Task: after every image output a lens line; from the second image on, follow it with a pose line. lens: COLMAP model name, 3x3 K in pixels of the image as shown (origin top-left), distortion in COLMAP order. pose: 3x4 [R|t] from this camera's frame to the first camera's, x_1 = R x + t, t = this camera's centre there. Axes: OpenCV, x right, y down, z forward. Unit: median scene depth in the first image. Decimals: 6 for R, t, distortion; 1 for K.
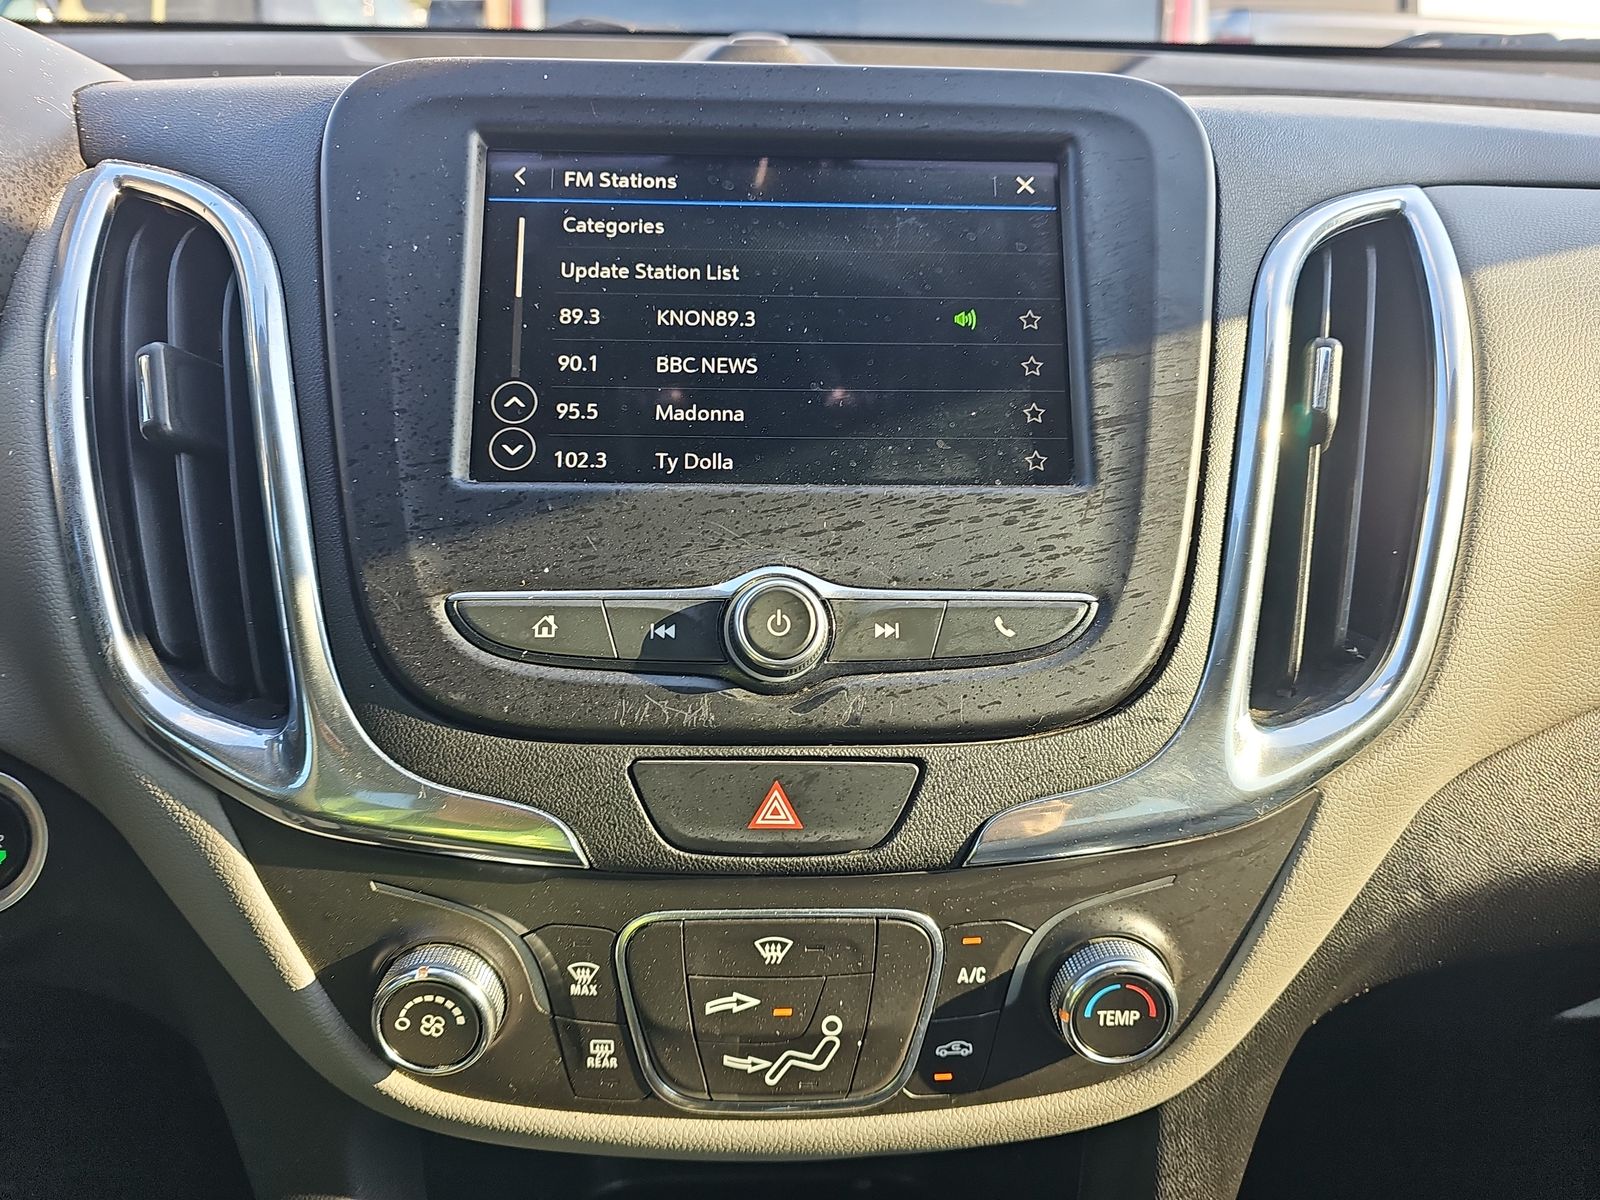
lens RADIAL K [[1070.7, 0, 796.7], [0, 1070.7, 608.0], [0, 0, 1]] dist [0.029517, -0.007018]
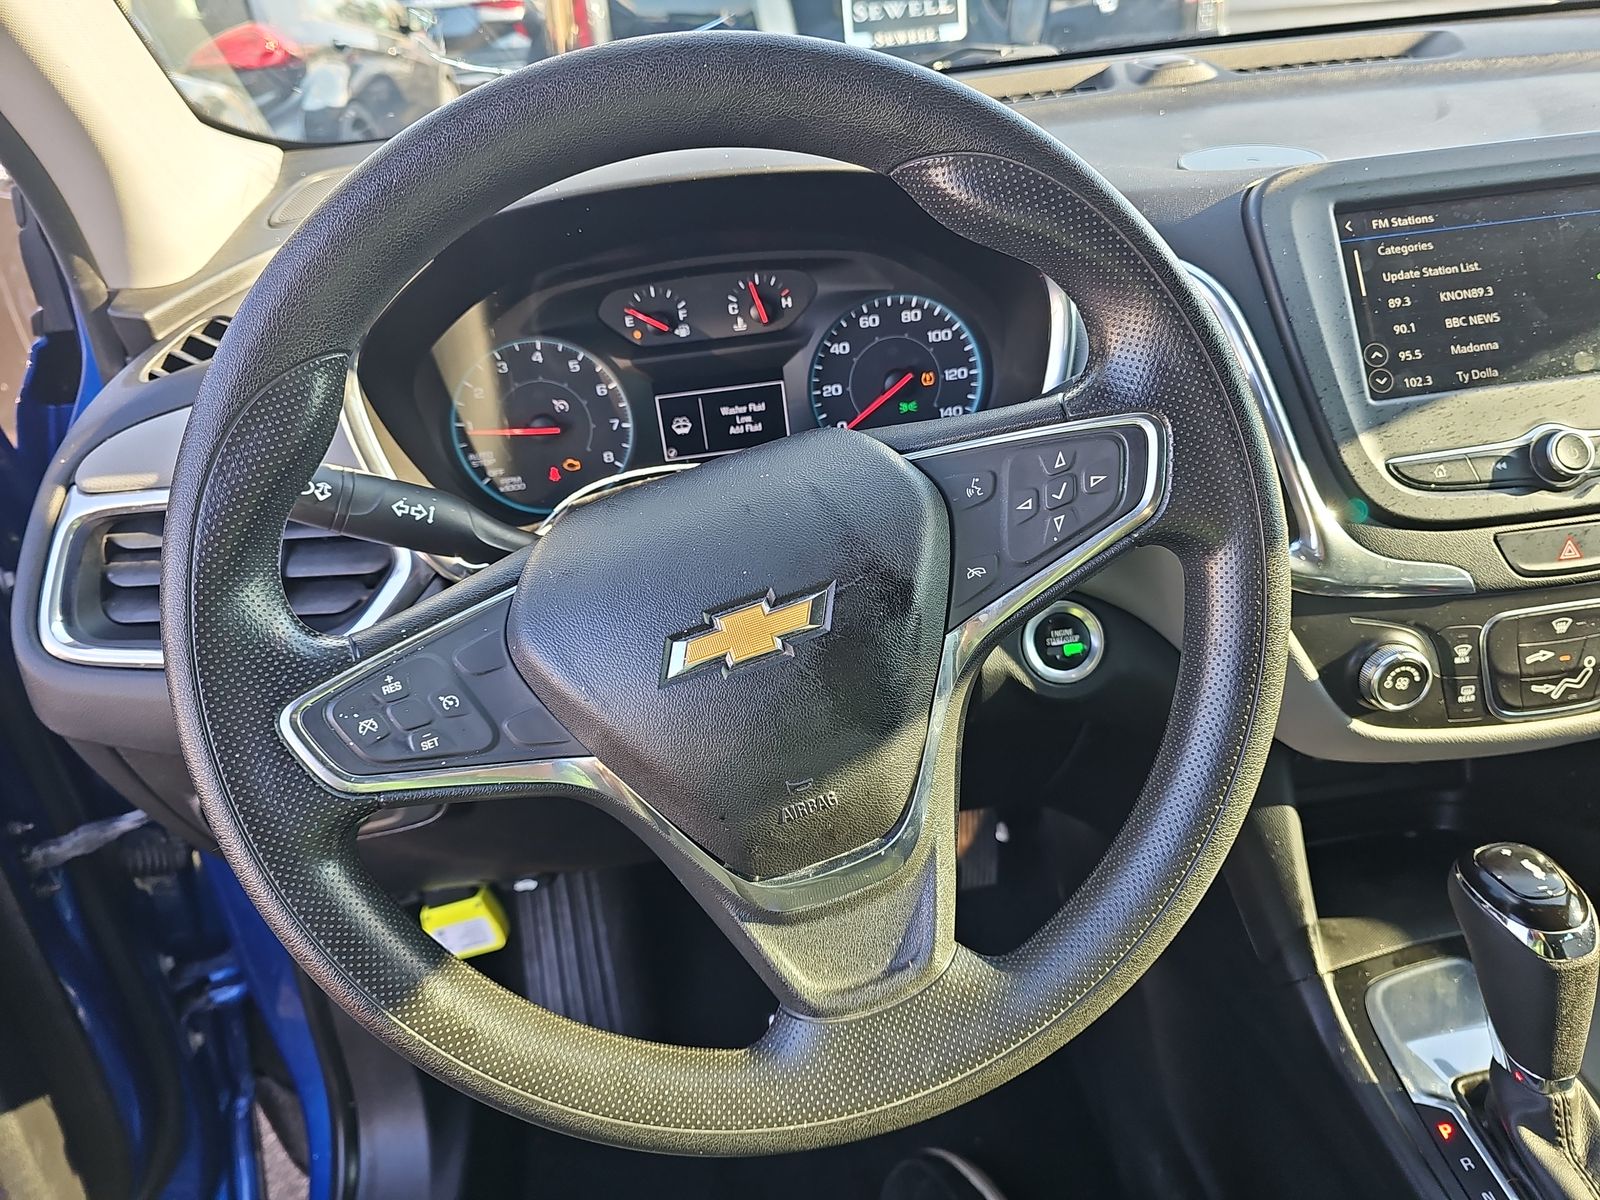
lens RADIAL K [[1070.7, 0, 802.9], [0, 1070.7, 599.7], [0, 0, 1]] dist [0.029517, -0.007018]
pose [[0.990568, -0.132210, 0.035985, -1.367910], [0.129178, 0.988667, 0.076495, -0.047303], [-0.045691, -0.071125, 0.996420, -0.825659]]
